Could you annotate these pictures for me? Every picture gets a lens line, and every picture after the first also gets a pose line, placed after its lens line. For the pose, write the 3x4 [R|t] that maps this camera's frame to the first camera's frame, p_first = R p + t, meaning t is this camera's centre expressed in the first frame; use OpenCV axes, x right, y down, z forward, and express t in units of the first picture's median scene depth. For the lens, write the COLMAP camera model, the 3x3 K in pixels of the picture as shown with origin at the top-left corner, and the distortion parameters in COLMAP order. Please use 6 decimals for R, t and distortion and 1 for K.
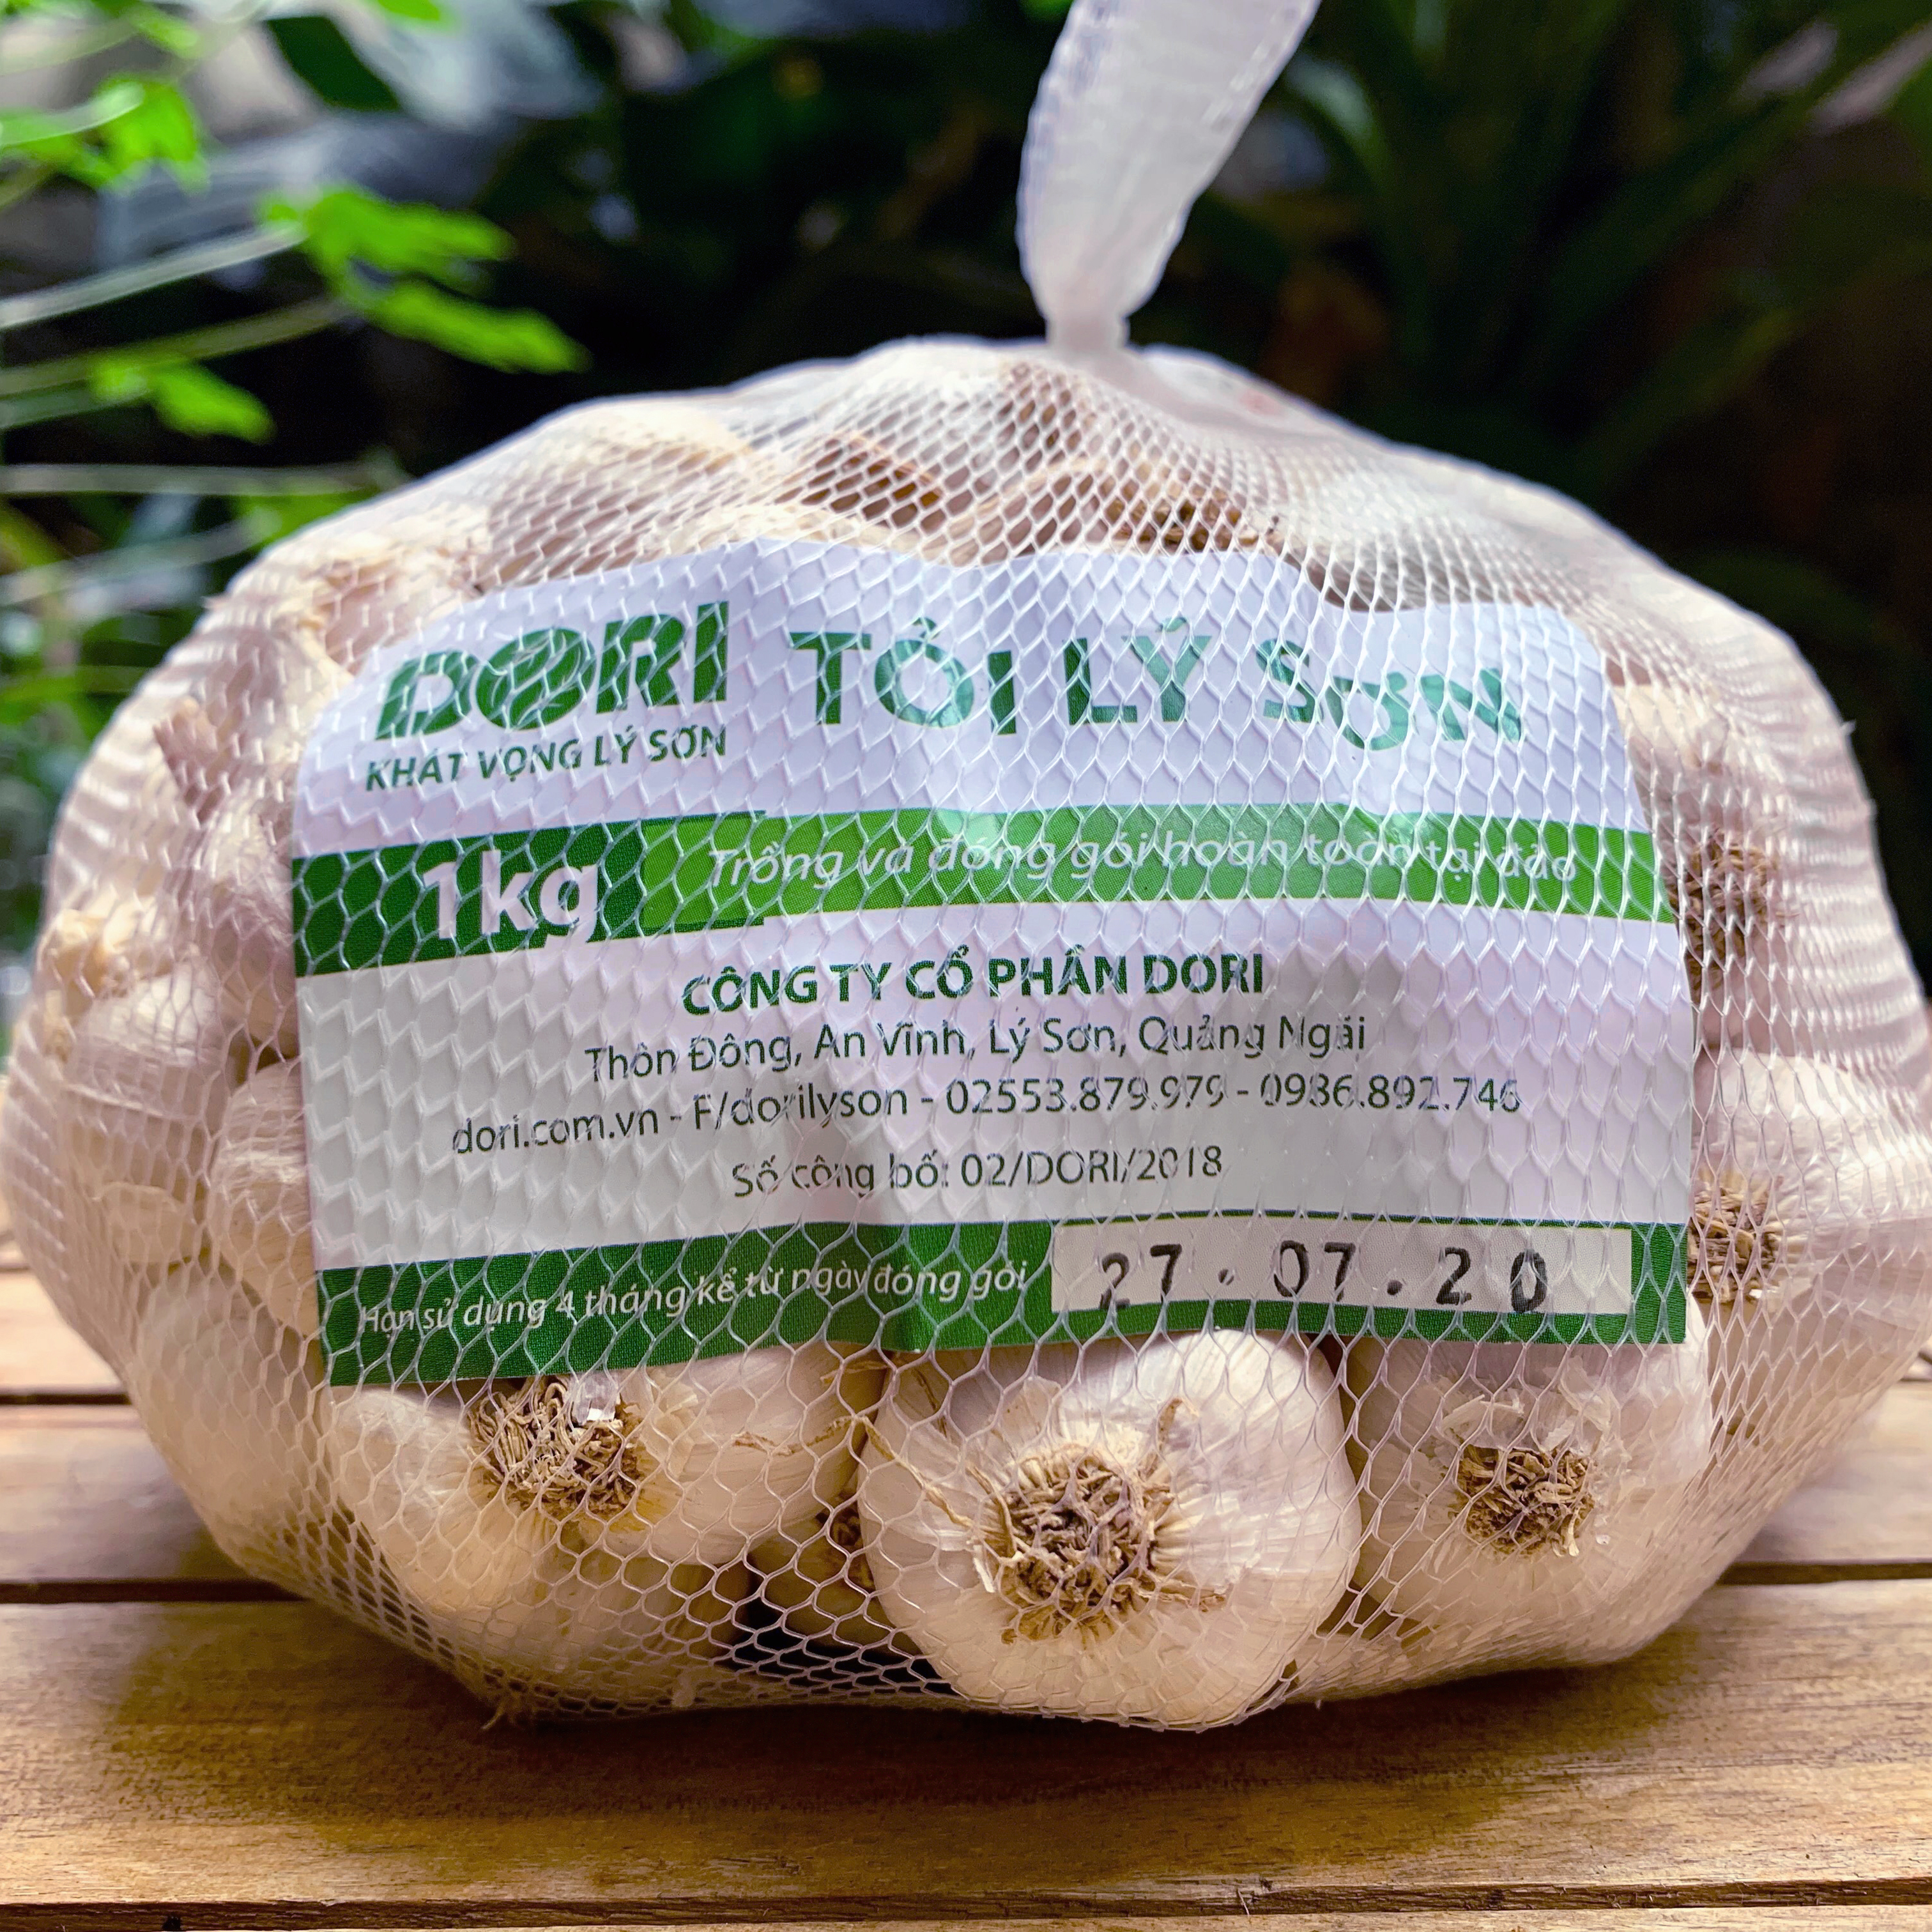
lens RADIAL K [[2043.7, 0, 956.3], [0, 2043.7, 962.9], [0, 0, 1]] dist [0.122784, 0.000000]
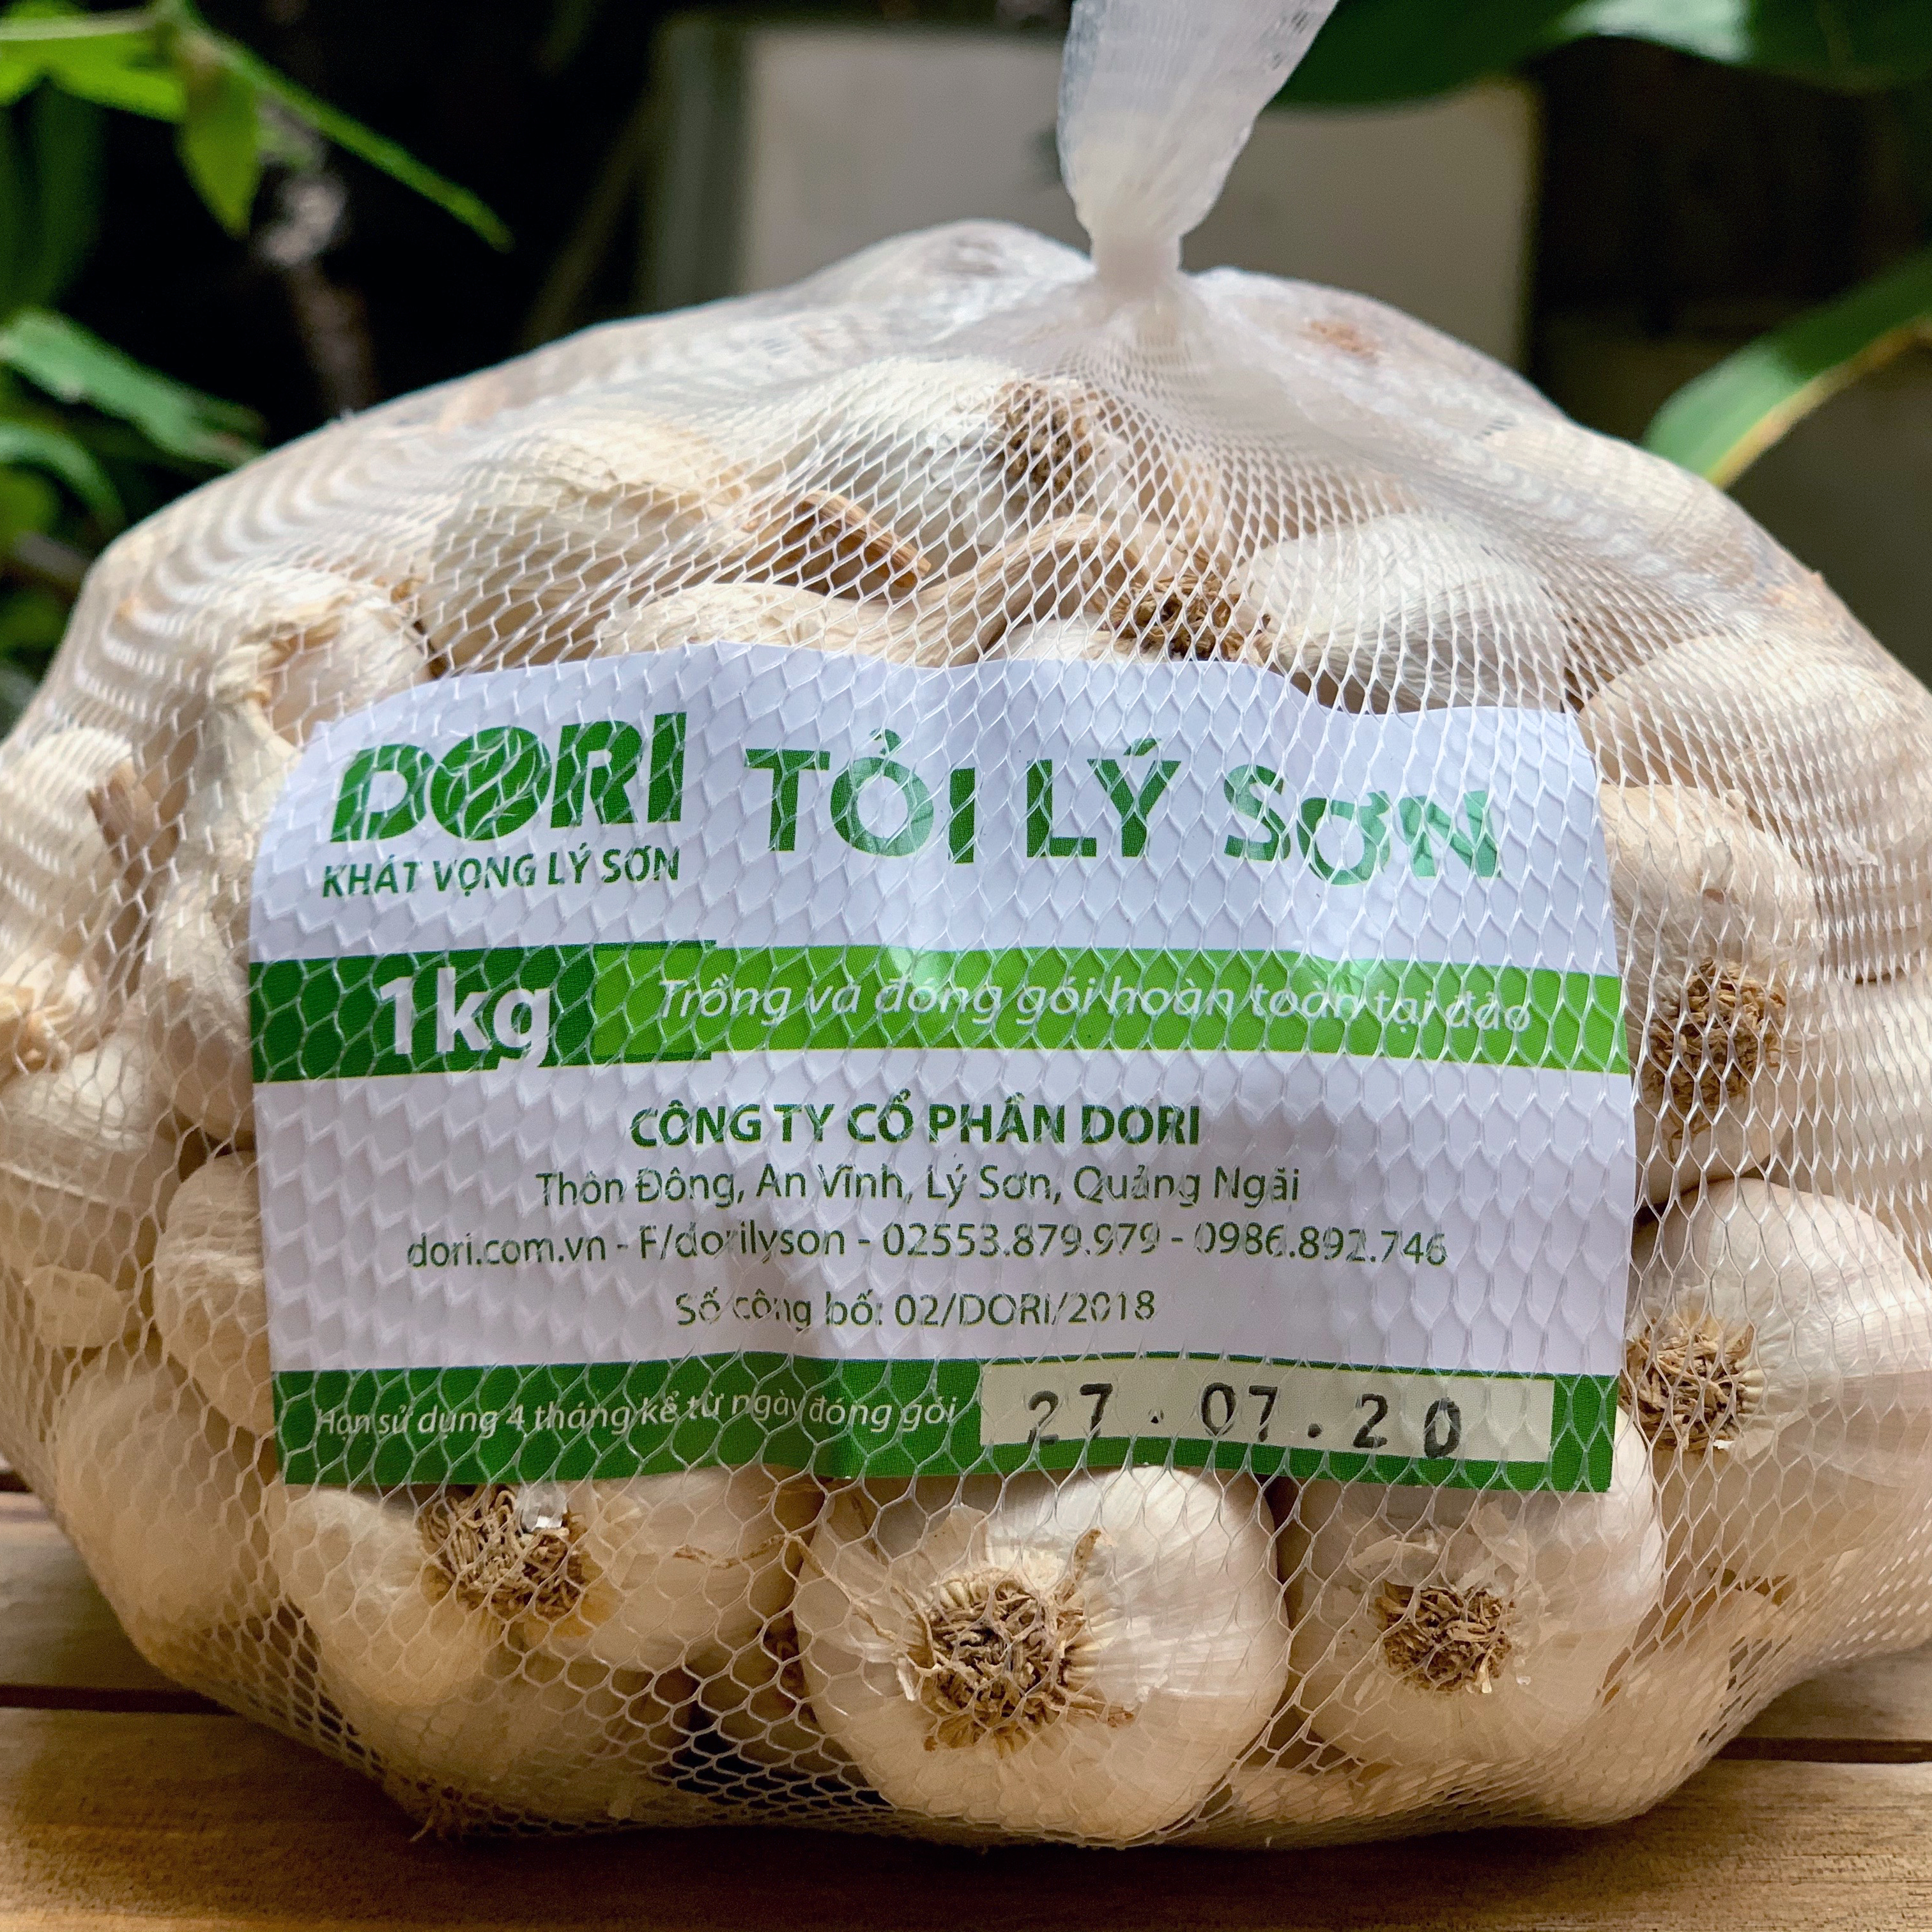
lens RADIAL K [[4140.5, 0, 966.0], [0, 4140.5, 952.7], [0, 0, 1]] dist [-0.236222, 0.000000]
pose [[0.998381, 0.030389, -0.048081, 0.126788], [-0.026899, 0.997068, 0.071636, -0.218170], [0.050117, -0.070227, 0.996271, -1.016450]]
